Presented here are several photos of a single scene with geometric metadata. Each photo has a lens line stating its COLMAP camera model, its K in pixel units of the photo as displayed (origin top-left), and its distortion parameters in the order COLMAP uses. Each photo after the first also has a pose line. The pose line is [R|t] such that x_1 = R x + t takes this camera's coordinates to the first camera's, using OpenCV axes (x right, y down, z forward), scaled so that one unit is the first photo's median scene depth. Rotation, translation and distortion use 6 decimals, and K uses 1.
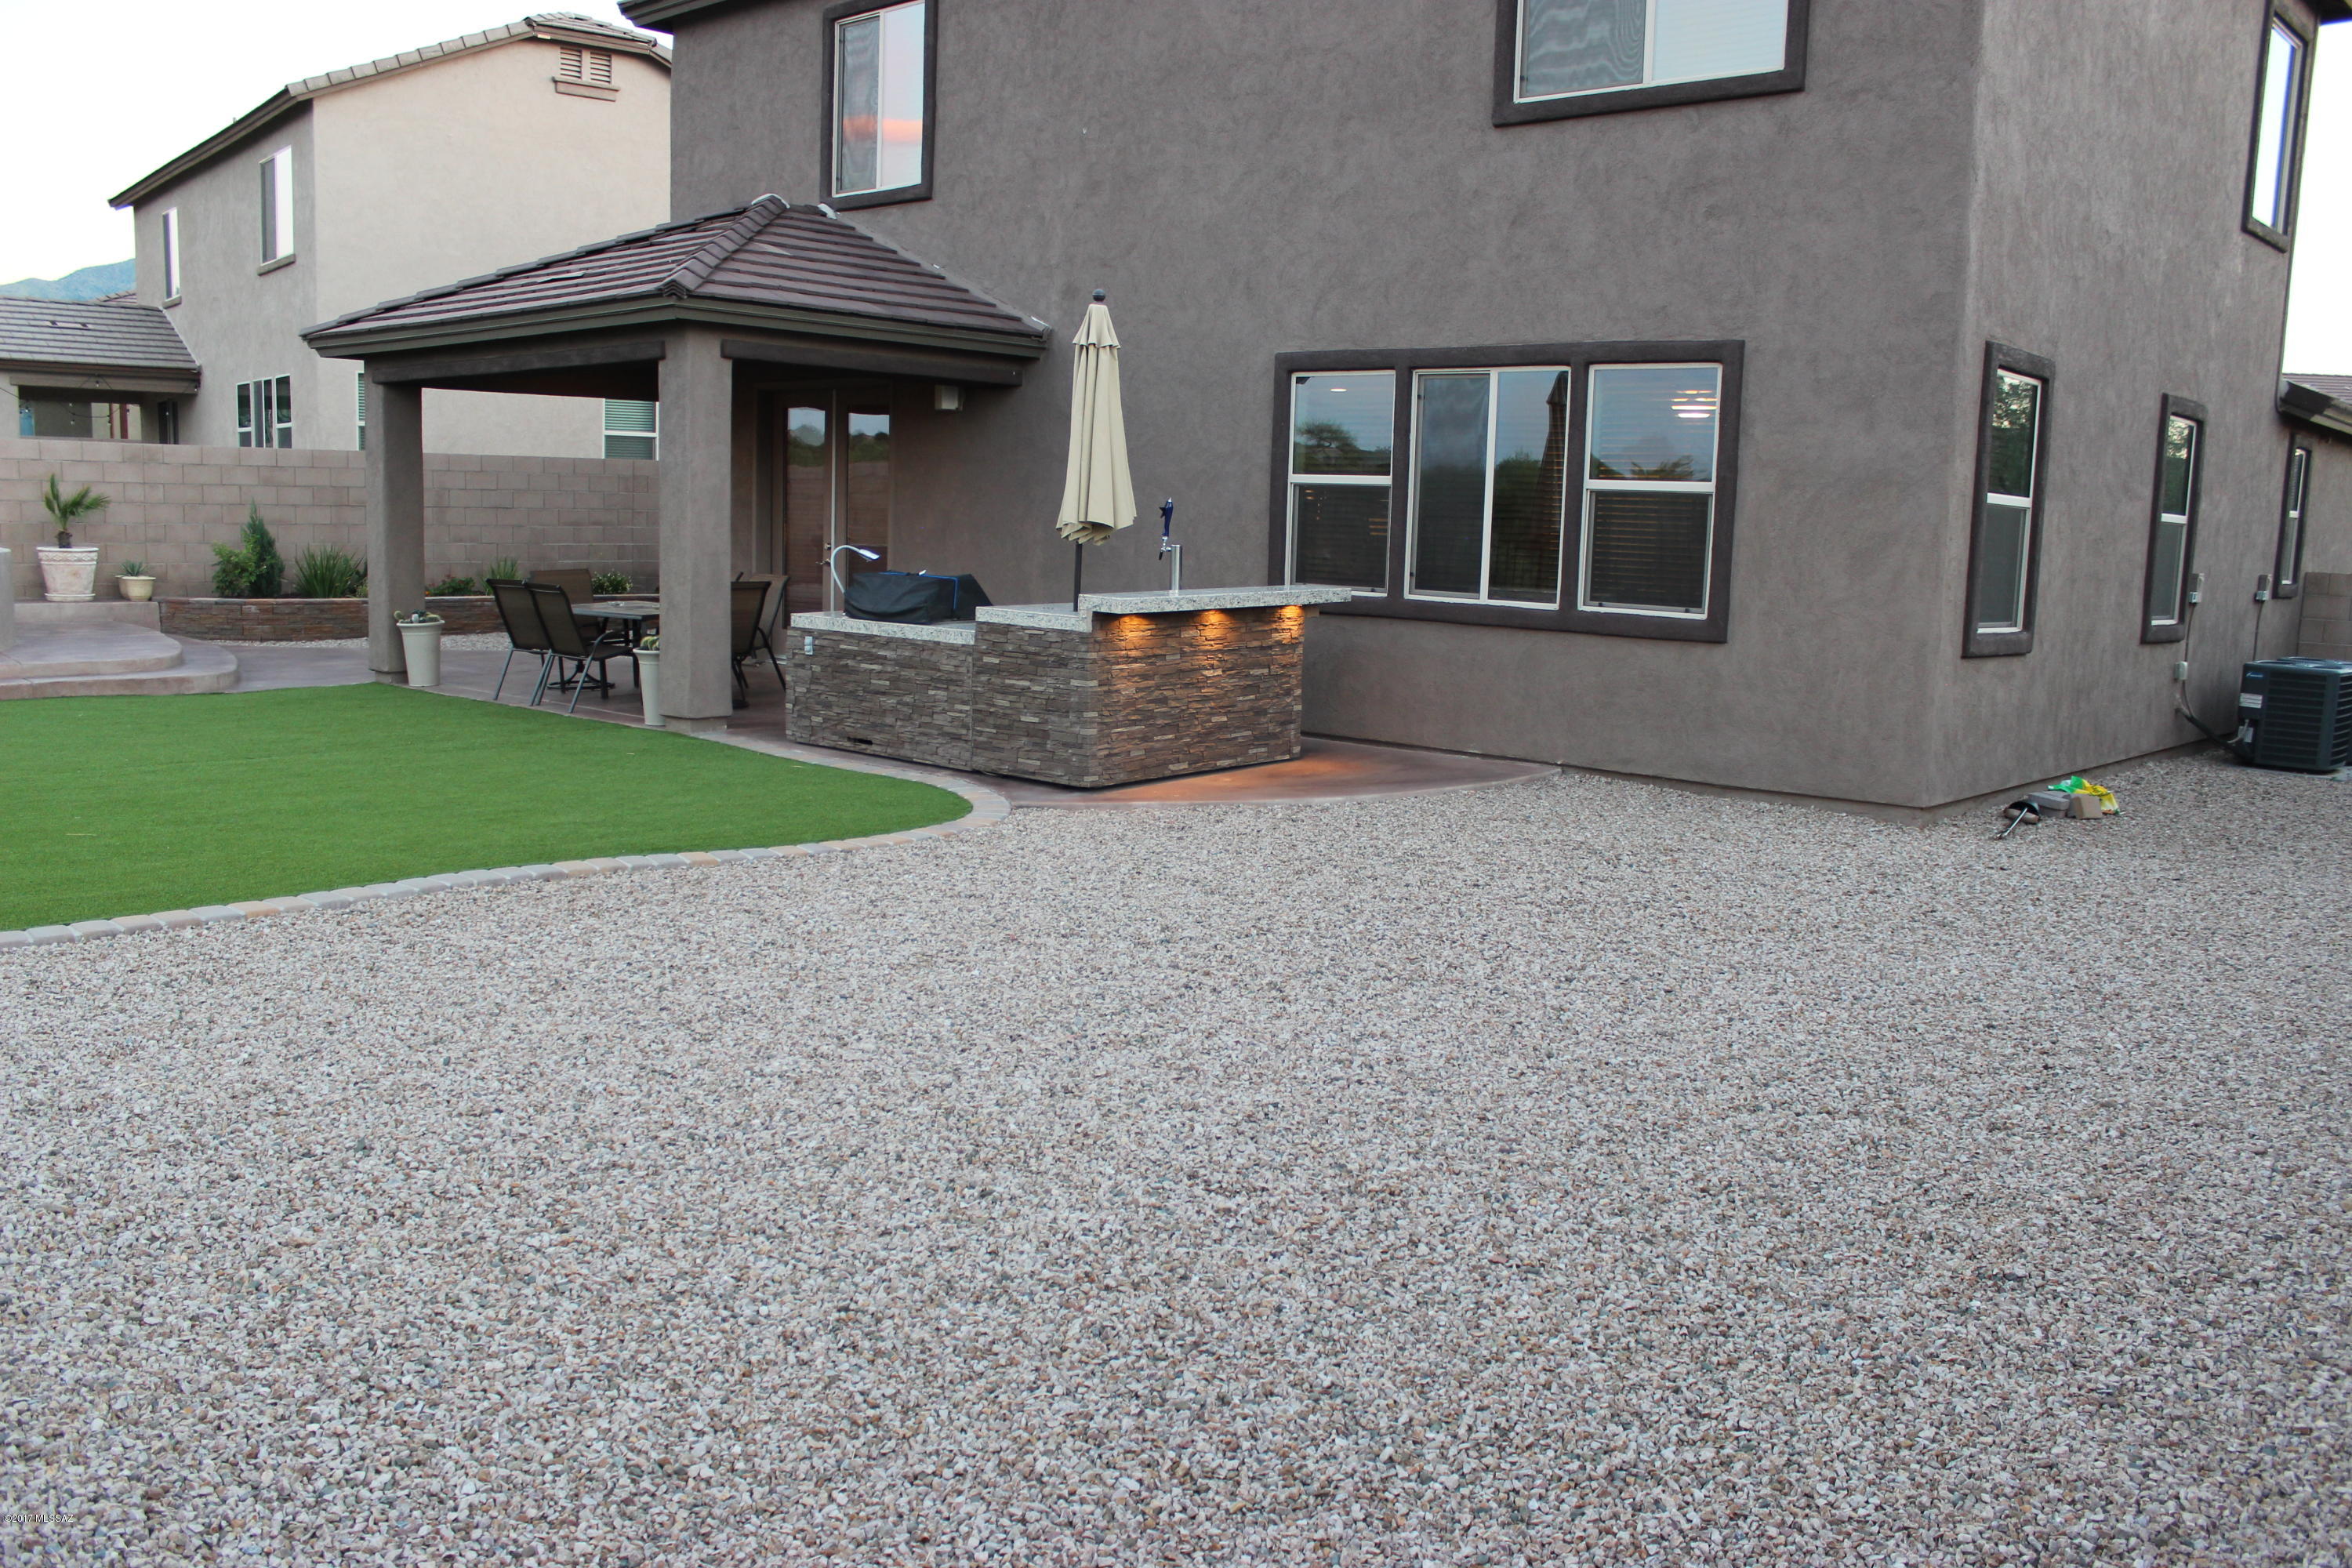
lens RADIAL K [[1933.4, 0, 1172.2], [0, 1933.4, 816.9], [0, 0, 1]] dist [-0.164042, 0.146481]
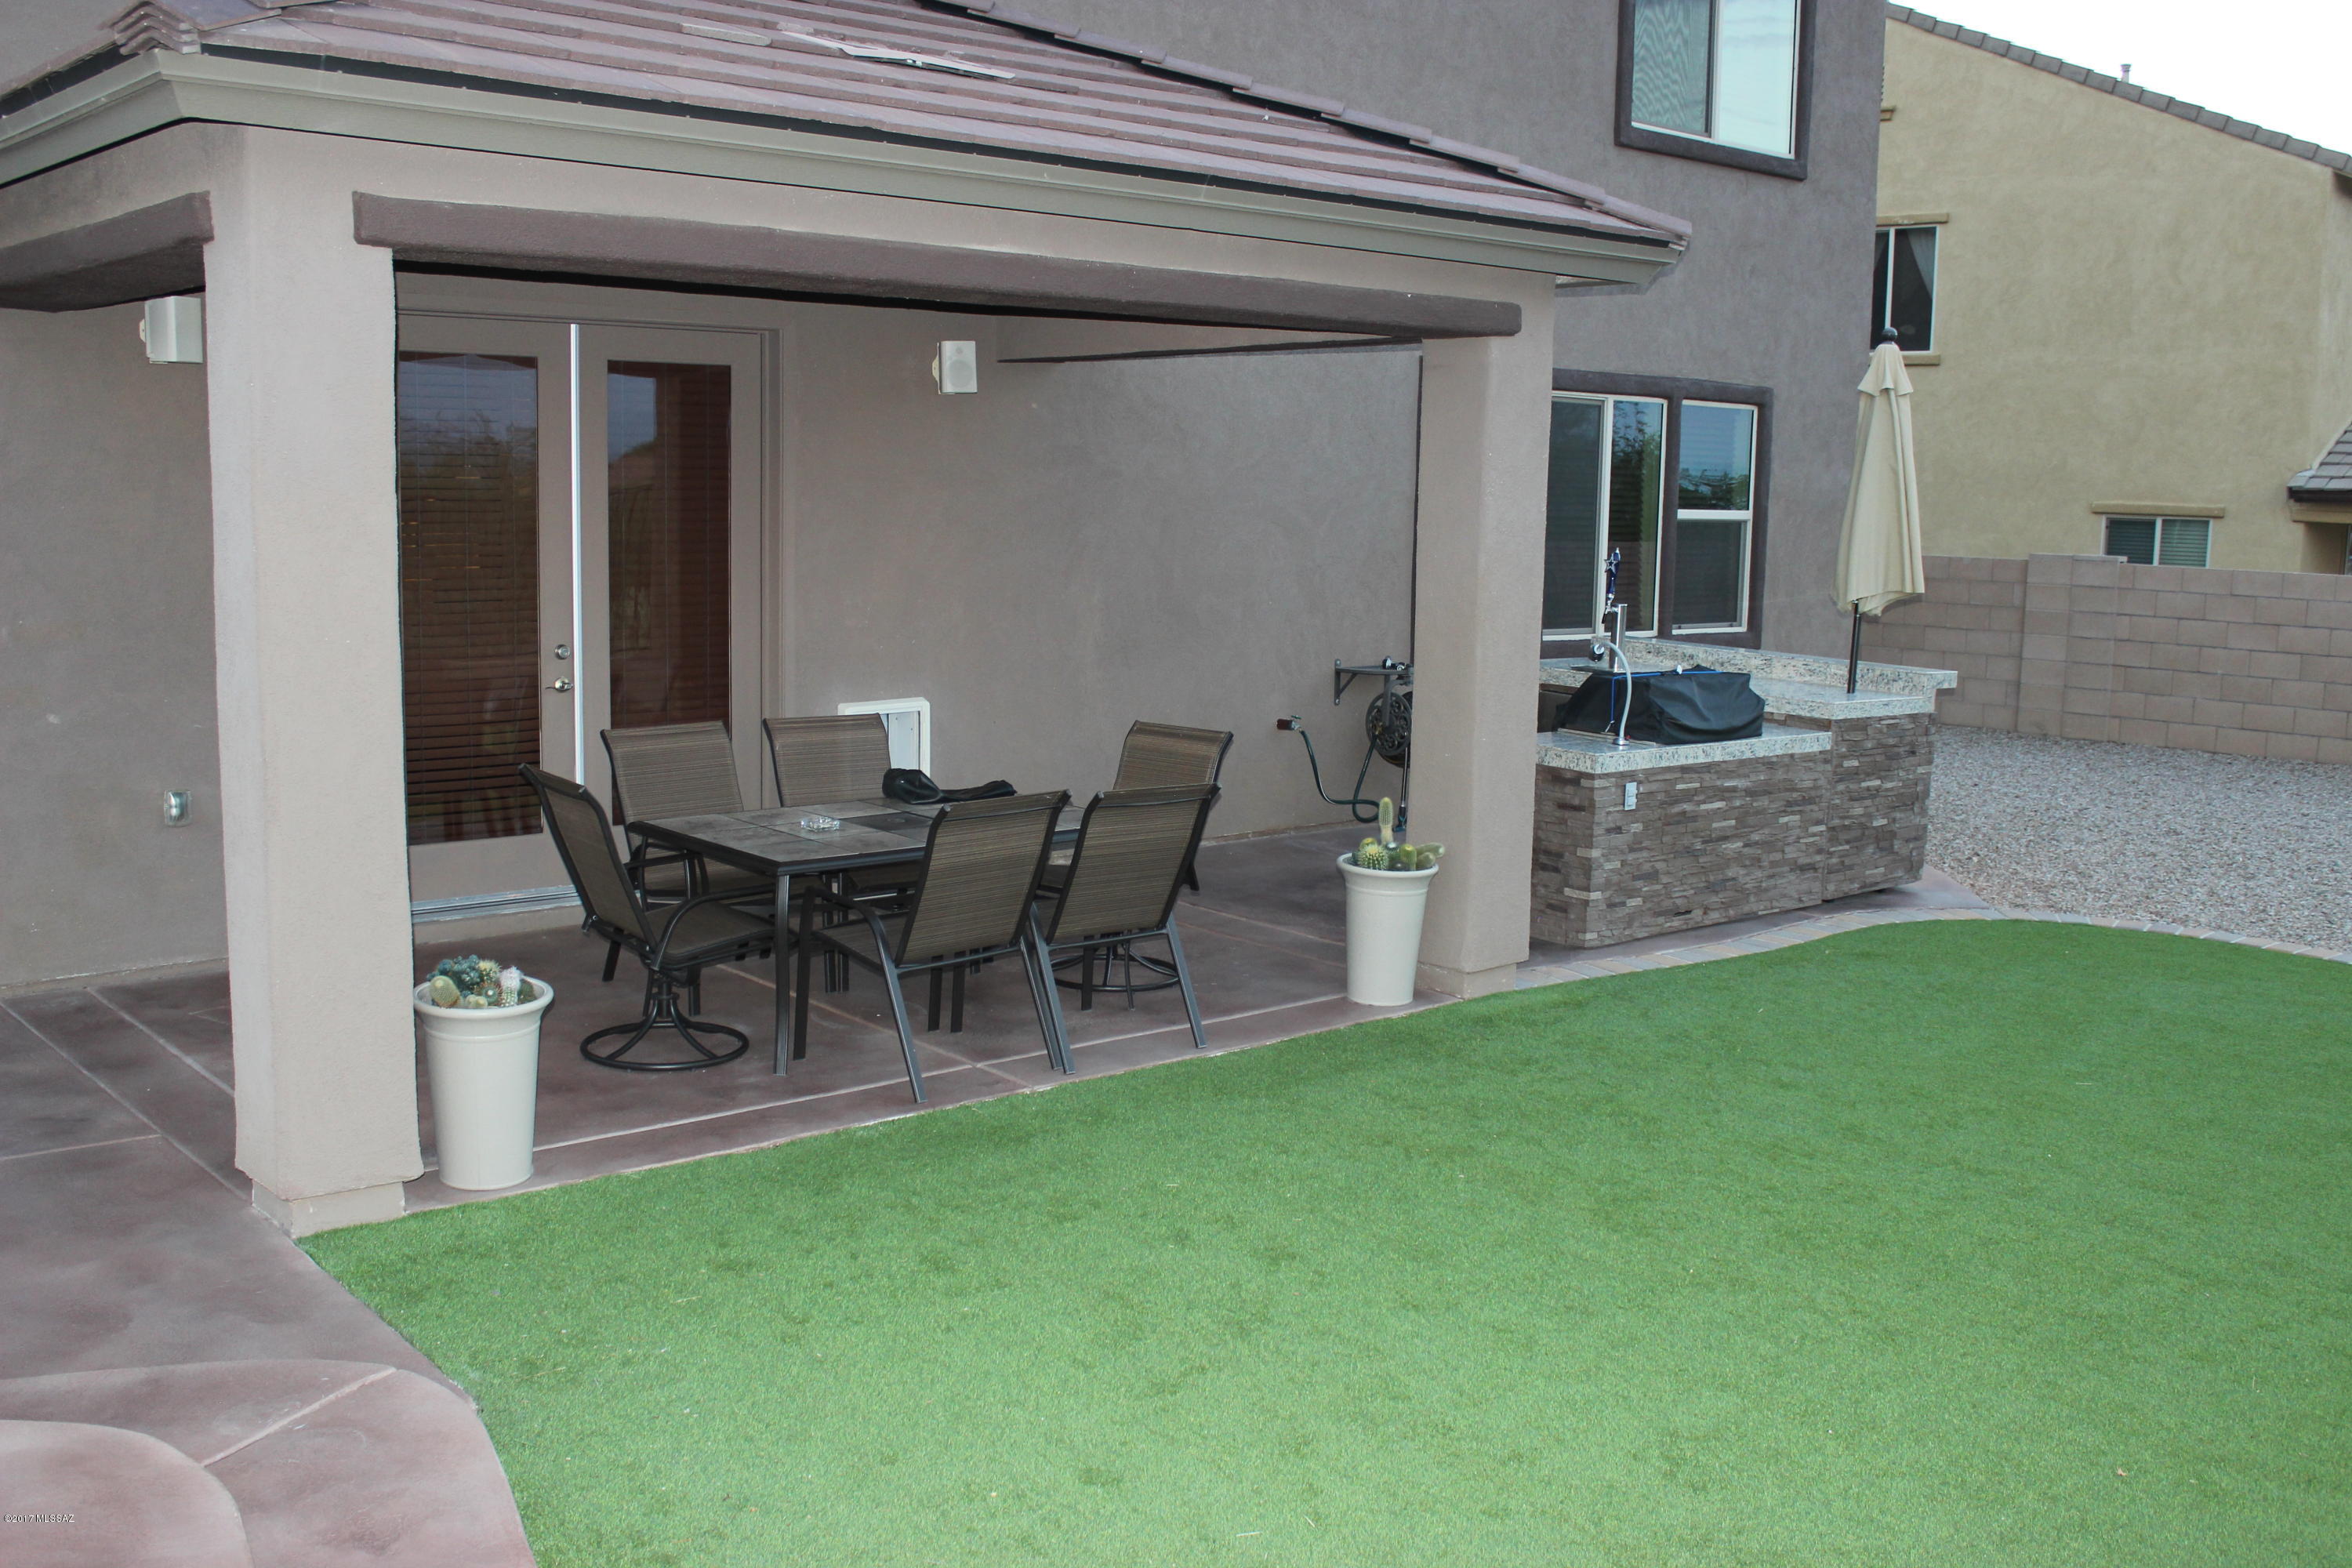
lens RADIAL K [[2287.9, 0, 1176.0], [0, 2287.9, 784.0], [0, 0, 1]] dist [-0.101183, 0.015449]
pose [[0.102047, -0.159818, 0.981858, -1.102219], [0.133979, 0.980226, 0.145627, -0.258052], [-0.985716, 0.116687, 0.121441, 1.187319]]
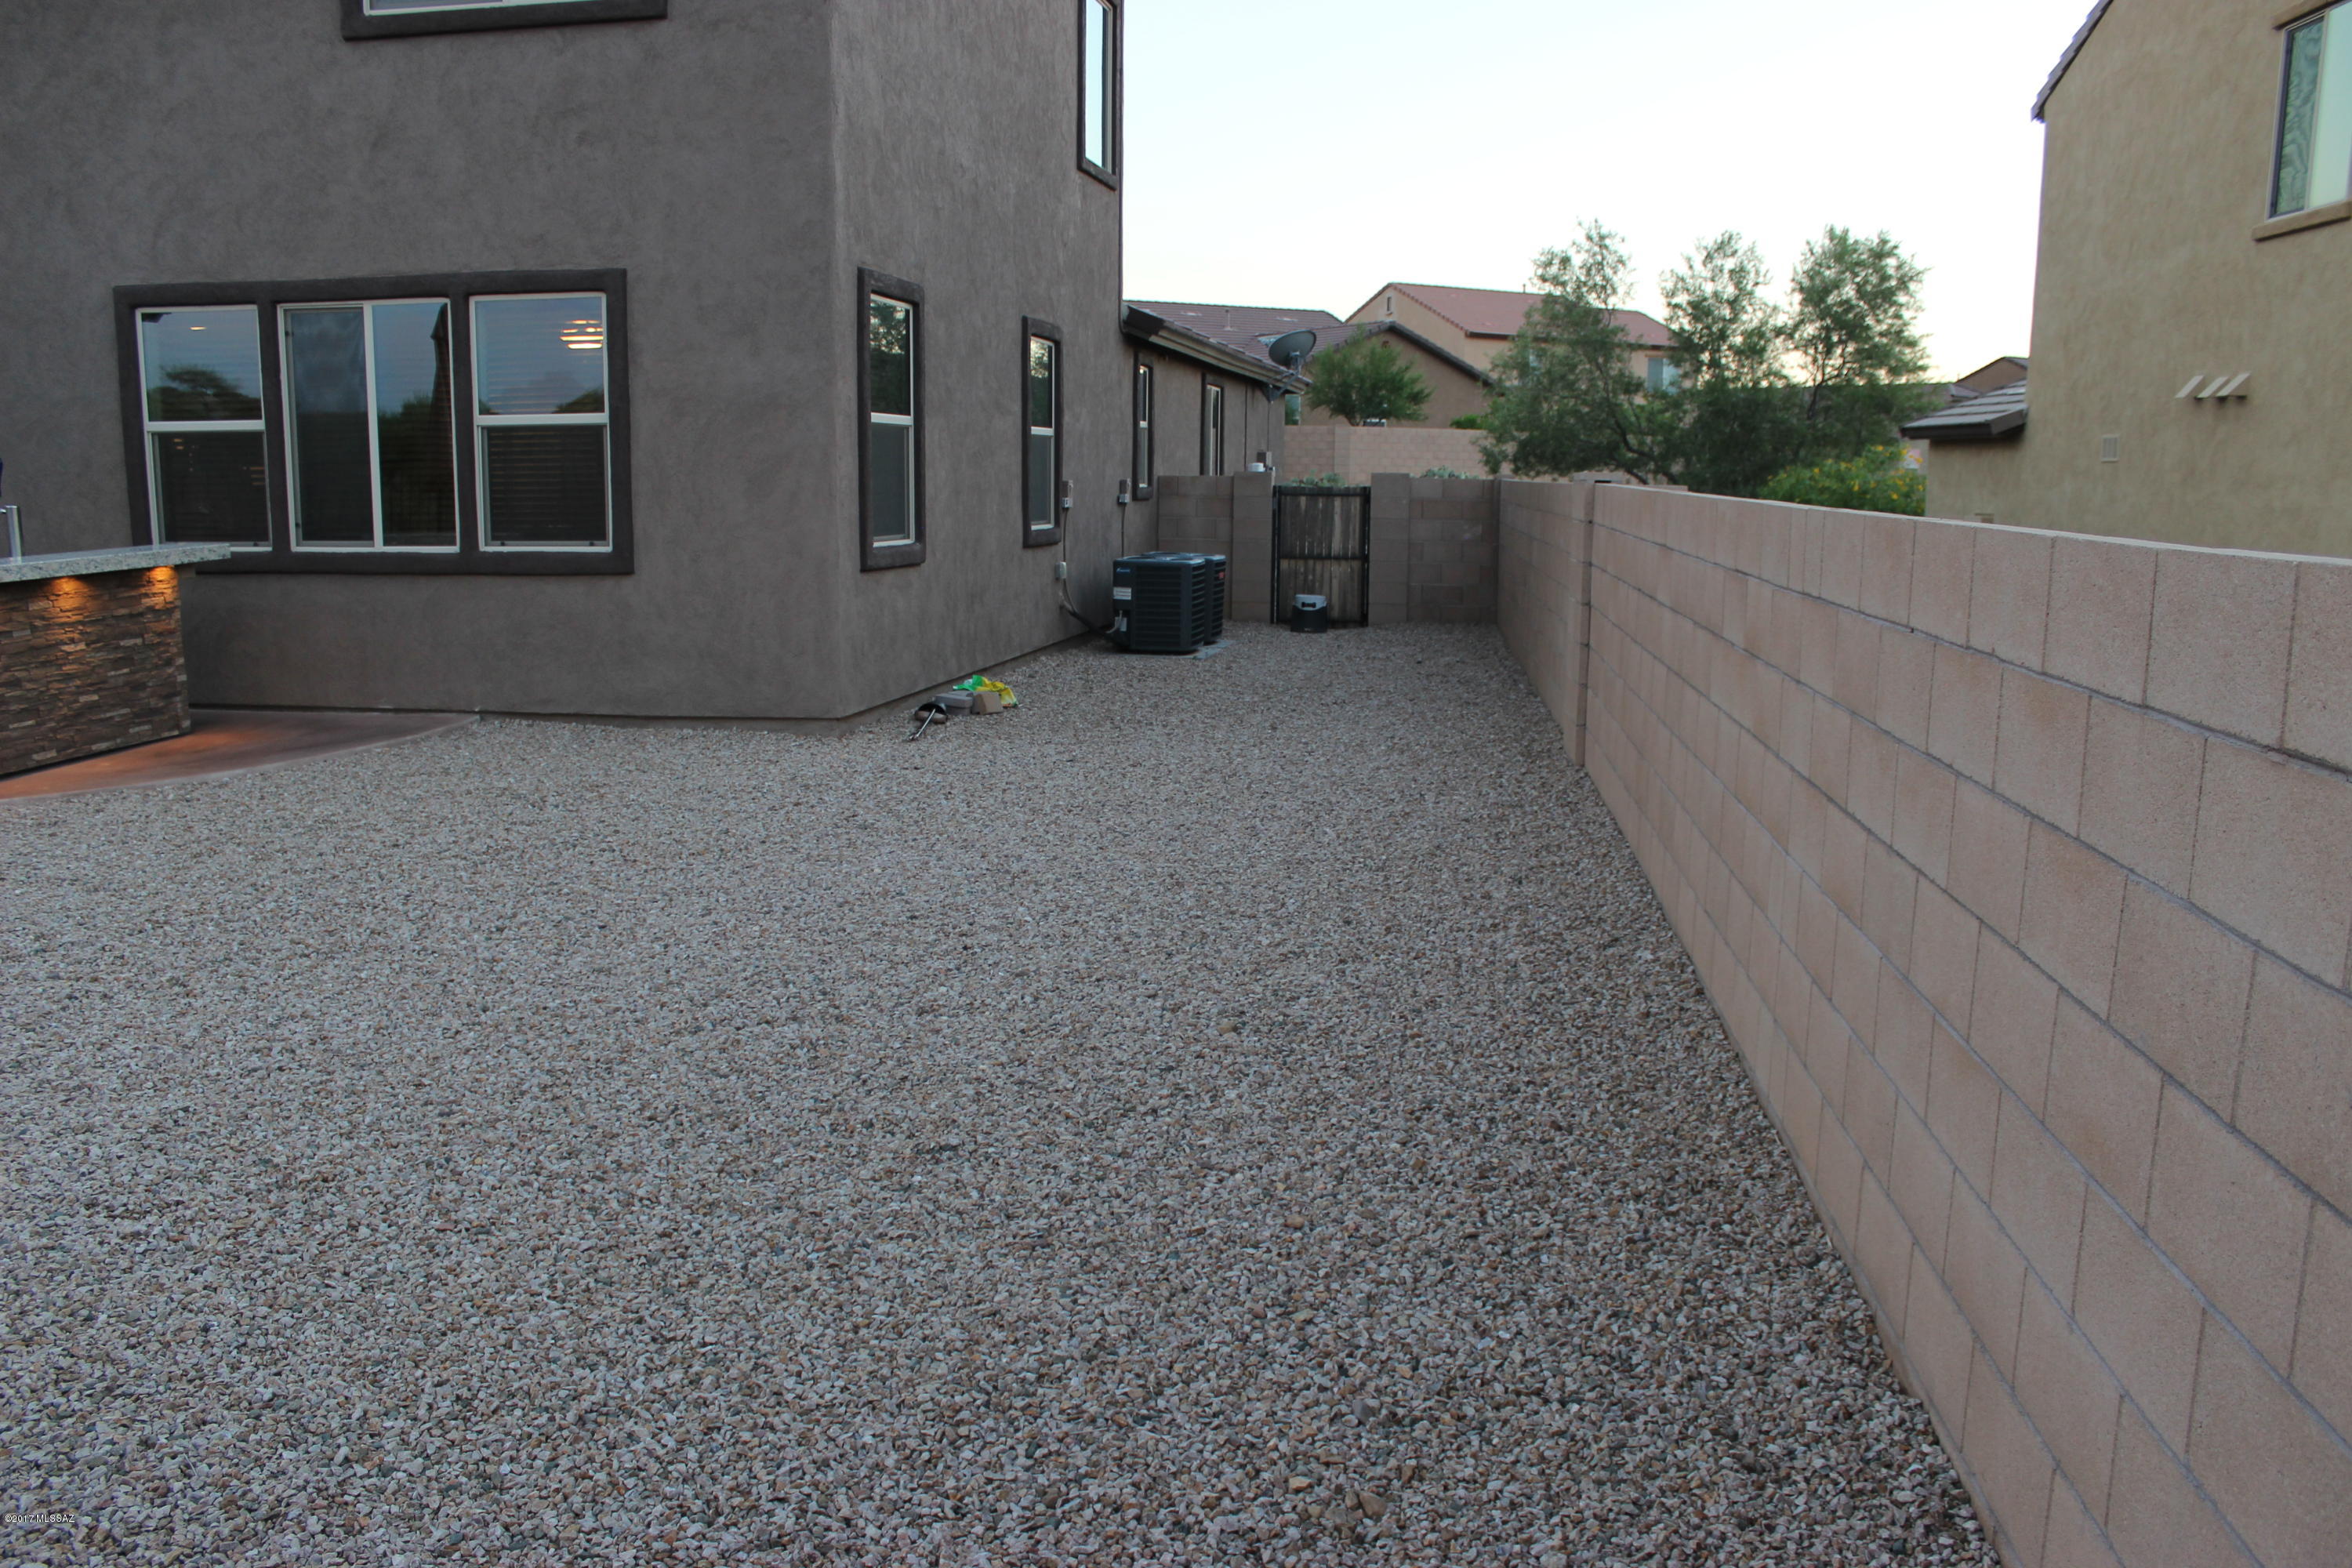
lens RADIAL K [[1933.4, 0, 1172.2], [0, 1933.4, 816.9], [0, 0, 1]] dist [-0.164042, 0.146481]
pose [[0.853572, -0.118050, 0.507424, 0.010320], [0.100927, 0.993007, 0.061243, 0.002347], [-0.511106, -0.001062, 0.859517, 0.000150]]
